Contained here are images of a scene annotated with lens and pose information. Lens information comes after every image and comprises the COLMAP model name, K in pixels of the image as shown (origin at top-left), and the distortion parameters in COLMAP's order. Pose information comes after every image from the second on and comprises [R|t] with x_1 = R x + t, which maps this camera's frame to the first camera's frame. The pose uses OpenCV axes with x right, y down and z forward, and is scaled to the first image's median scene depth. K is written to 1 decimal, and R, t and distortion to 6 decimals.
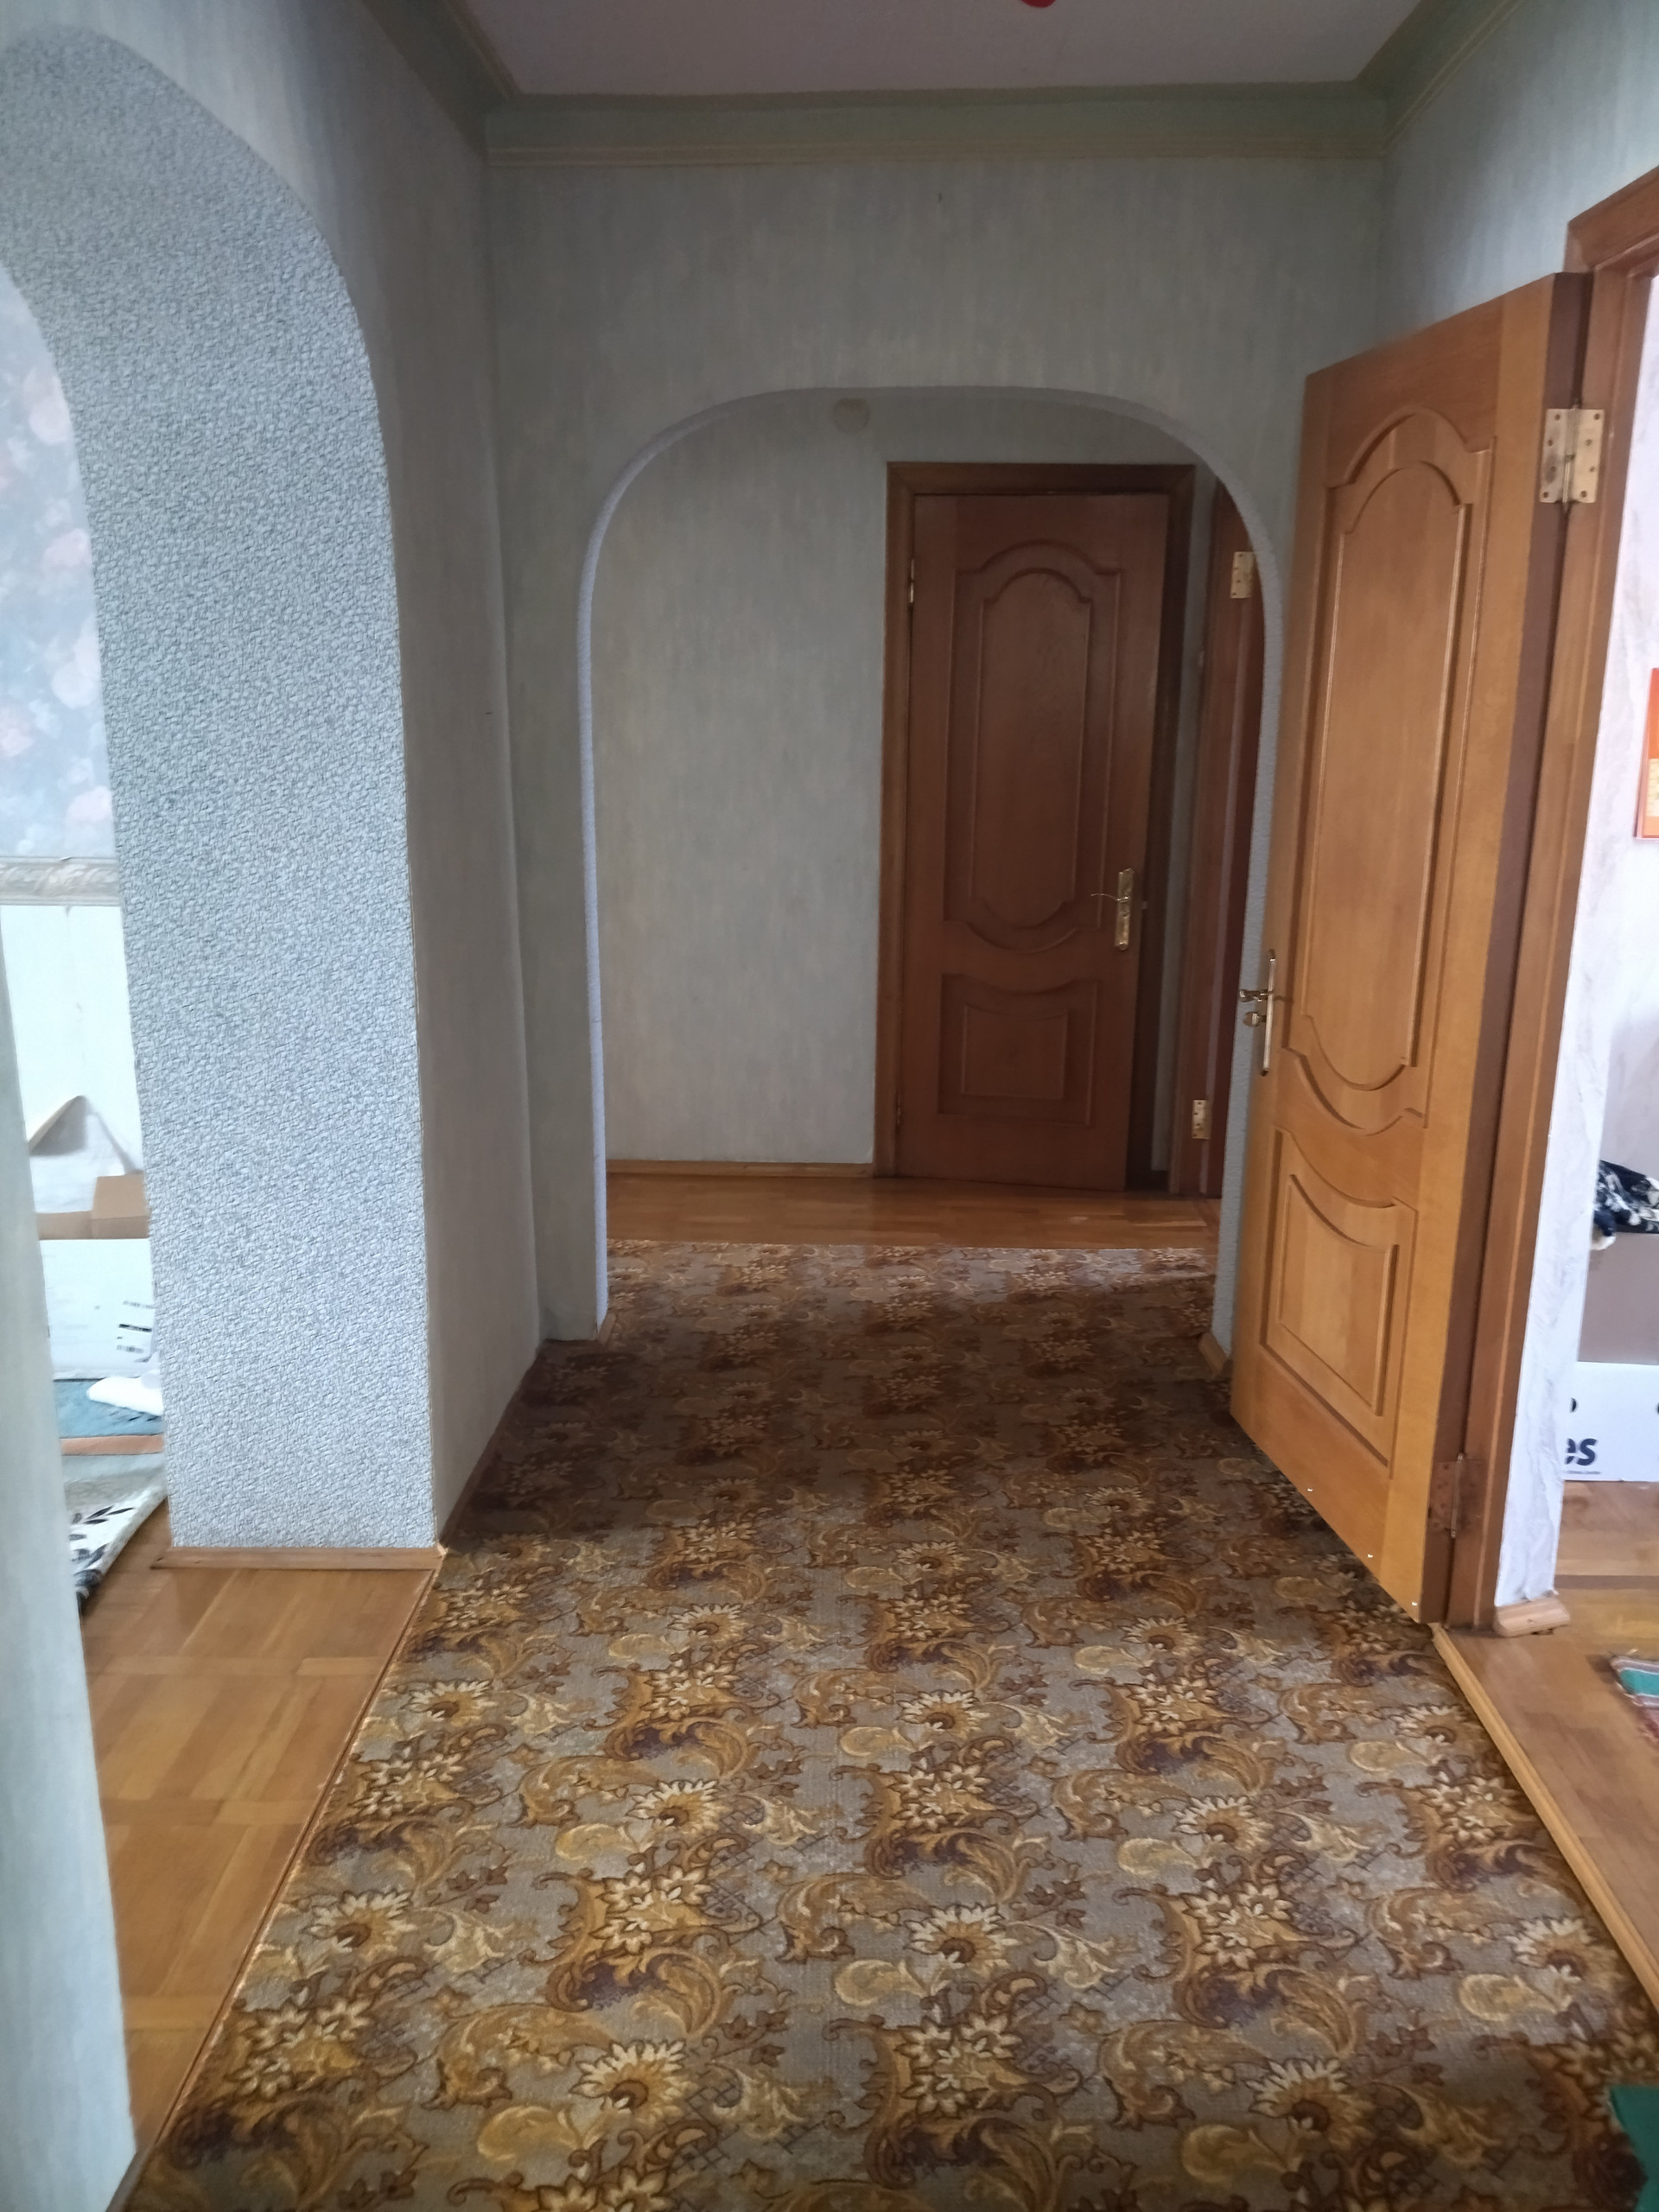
lens RADIAL K [[1690.8, 0, 829.5], [0, 1690.8, 1106.0], [0, 0, 1]] dist [0.146431, -0.282742]
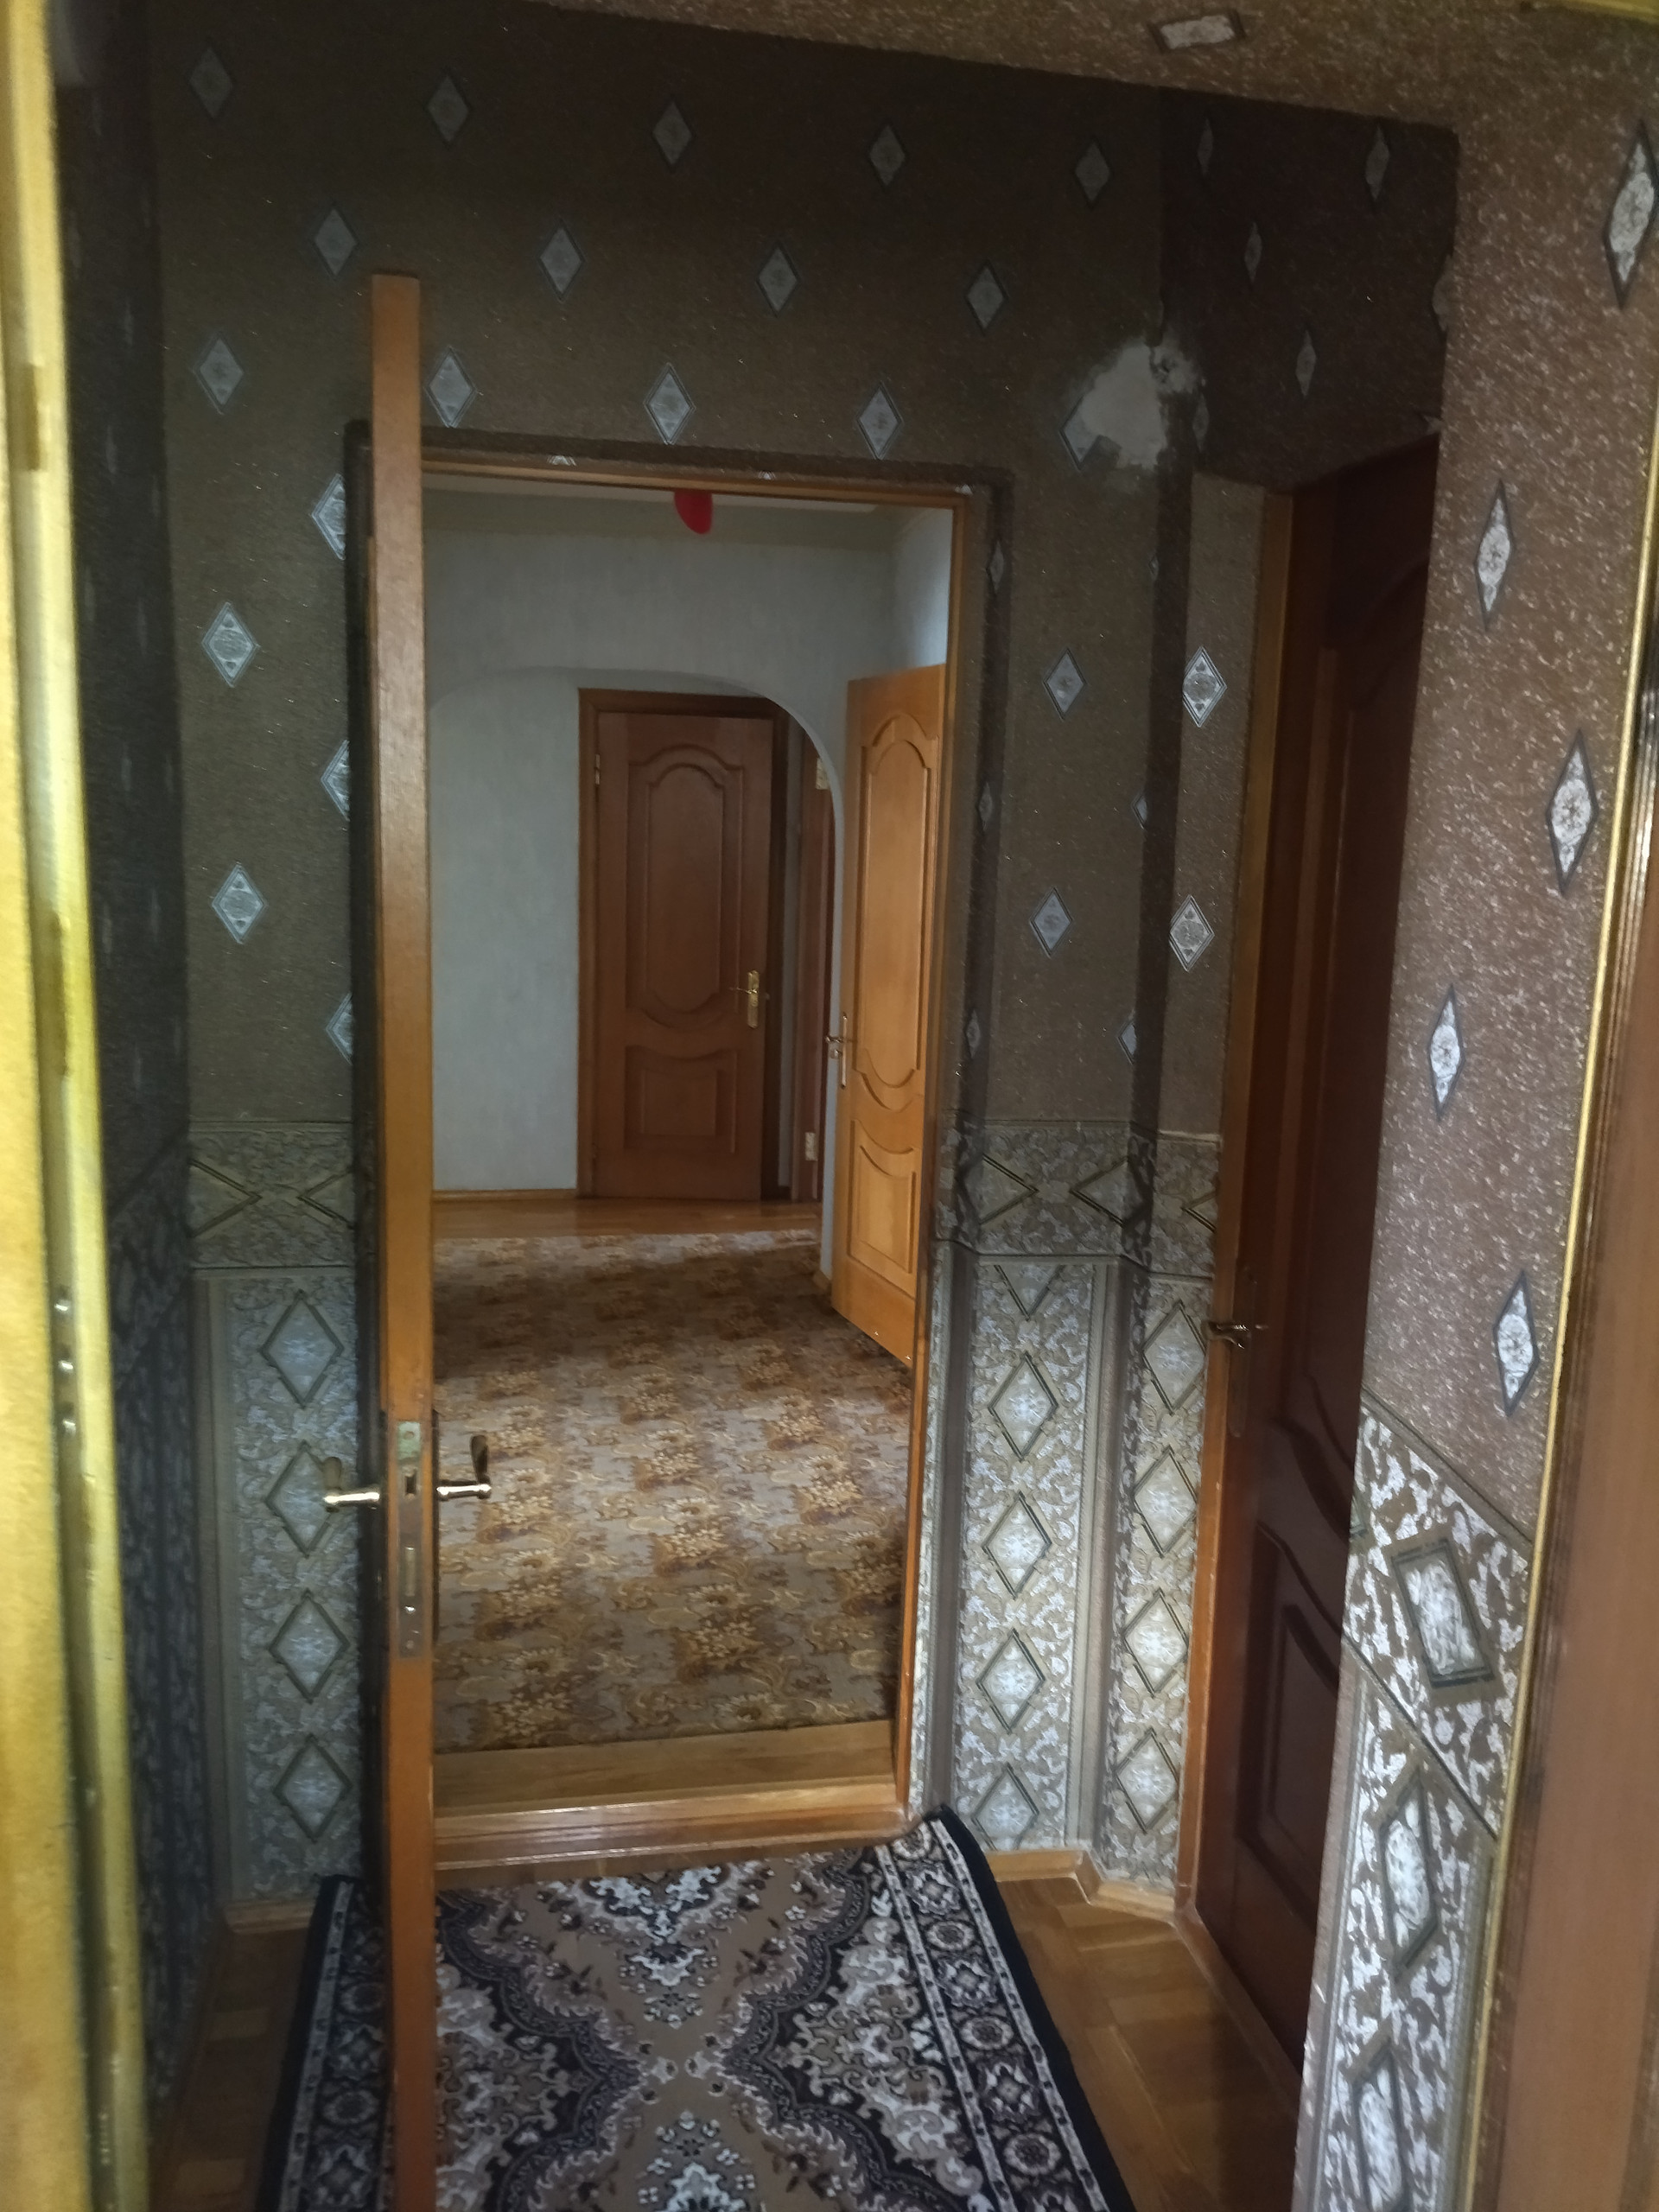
lens RADIAL K [[1690.8, 0, 829.5], [0, 1690.8, 1106.0], [0, 0, 1]] dist [0.146431, -0.282742]
pose [[0.975666, -0.018882, 0.218447, -0.112855], [0.034711, 0.997023, -0.068850, 0.109737], [-0.216497, 0.074757, 0.973417, -0.574877]]
